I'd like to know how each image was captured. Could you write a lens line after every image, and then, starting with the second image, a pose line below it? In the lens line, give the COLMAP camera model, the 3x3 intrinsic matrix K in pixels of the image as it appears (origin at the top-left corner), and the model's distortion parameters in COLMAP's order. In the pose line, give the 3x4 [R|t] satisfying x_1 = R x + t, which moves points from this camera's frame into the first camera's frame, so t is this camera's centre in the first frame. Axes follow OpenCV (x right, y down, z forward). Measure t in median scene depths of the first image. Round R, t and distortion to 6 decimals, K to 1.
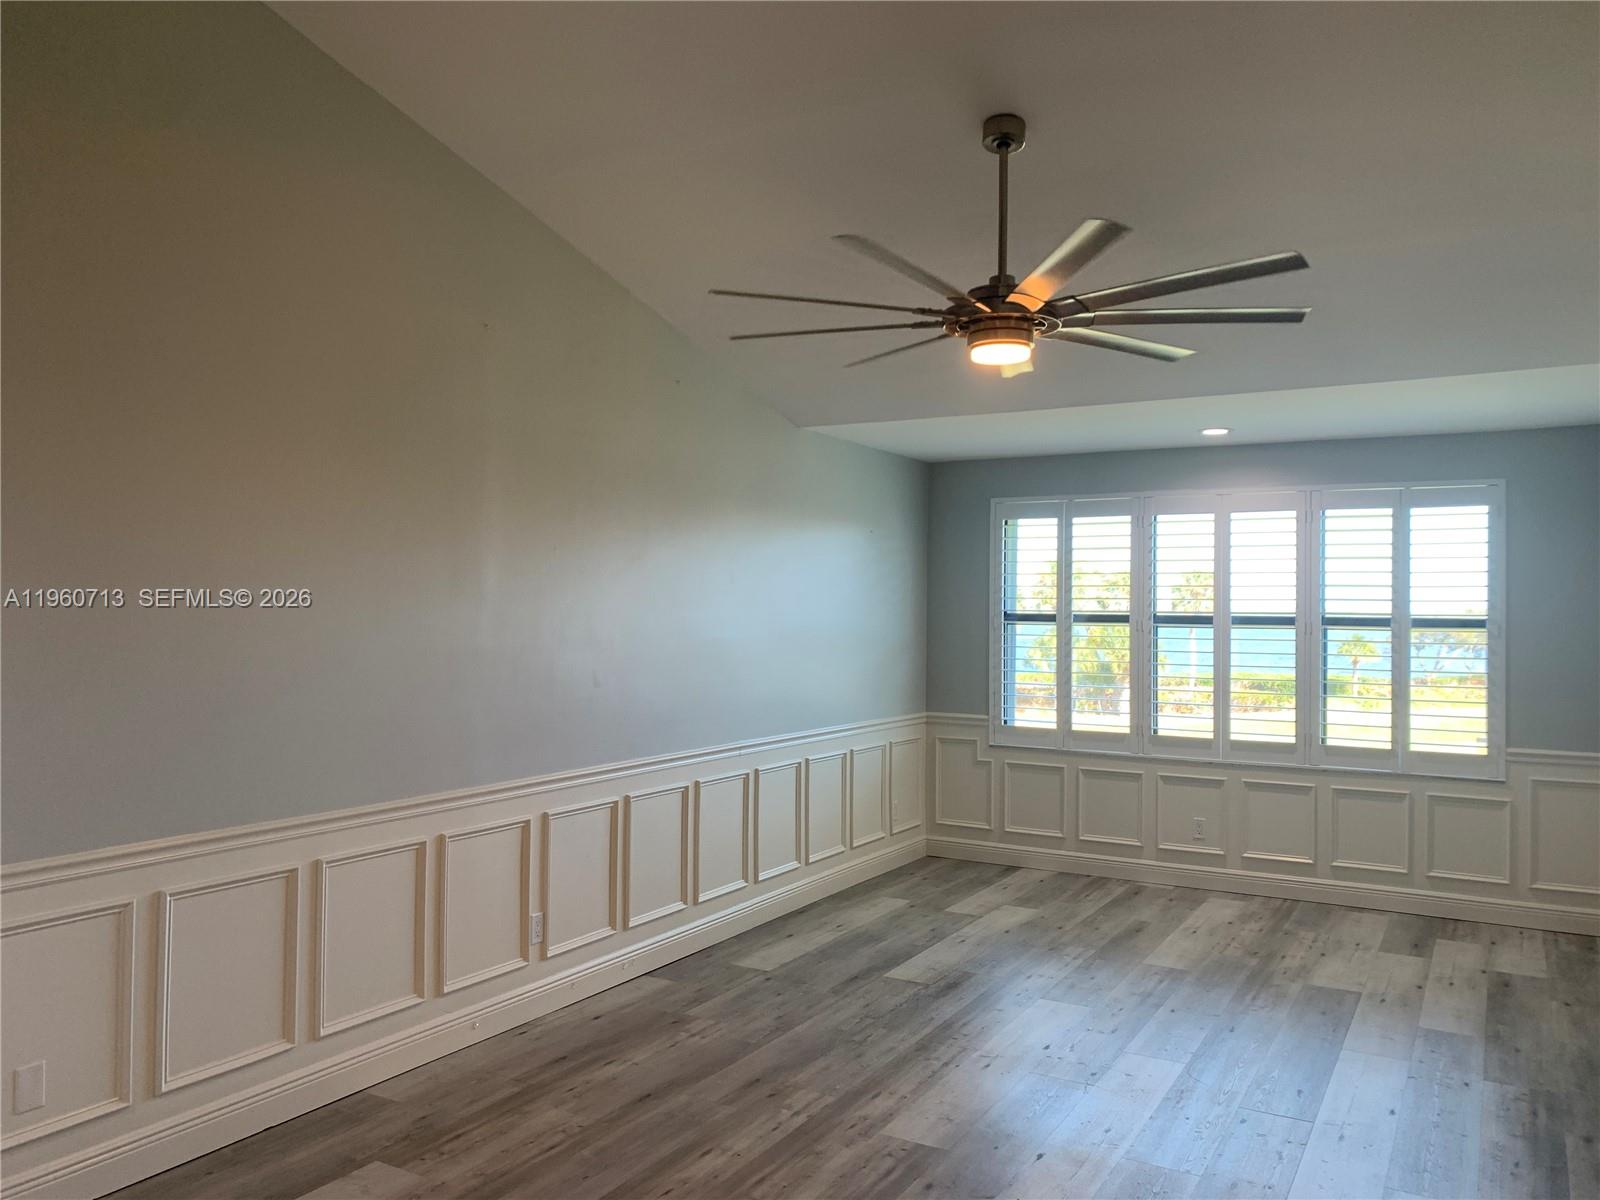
lens RADIAL K [[1235.7, 0, 780.2], [0, 1235.7, 570.3], [0, 0, 1]] dist [0.032610, -0.046136]
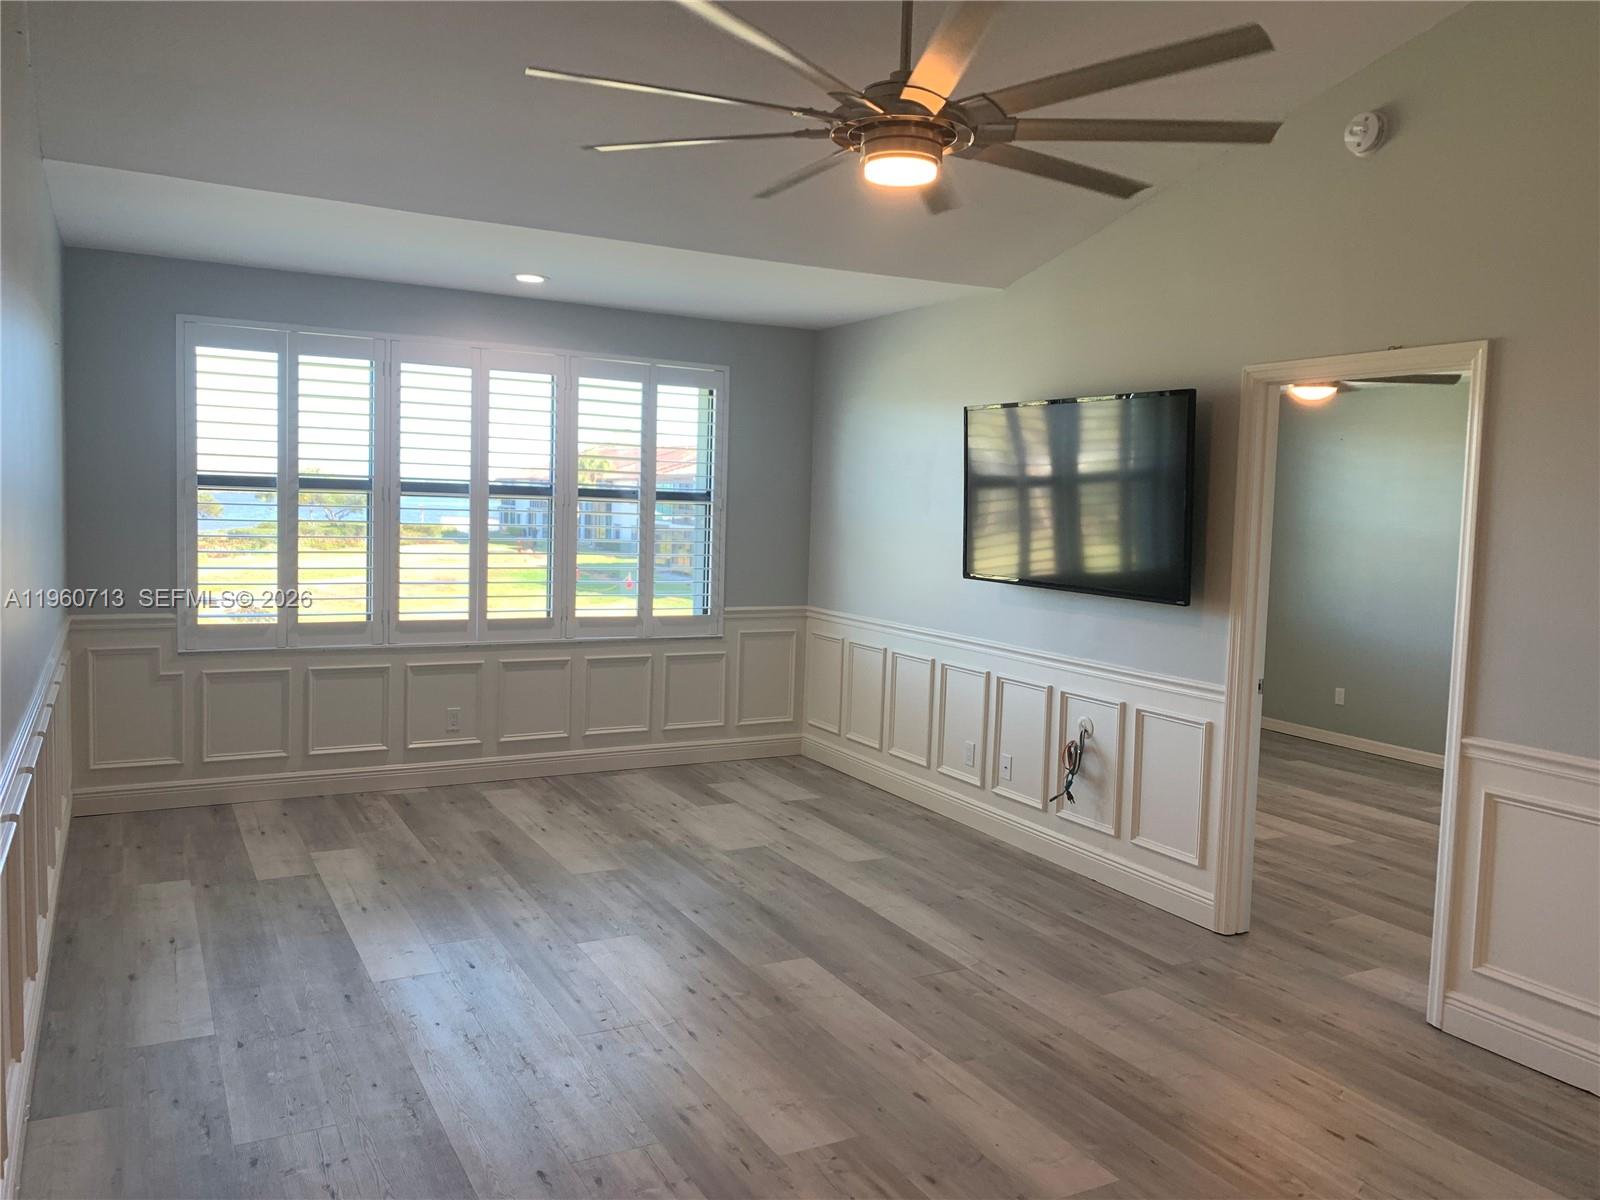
lens RADIAL K [[1235.7, 0, 813.5], [0, 1235.7, 593.2], [0, 0, 1]] dist [0.032610, -0.046136]
pose [[0.509529, -0.062391, 0.858188, -0.305504], [-0.055485, 0.992910, 0.105128, 0.007157], [-0.858662, -0.101183, 0.502455, 0.335535]]
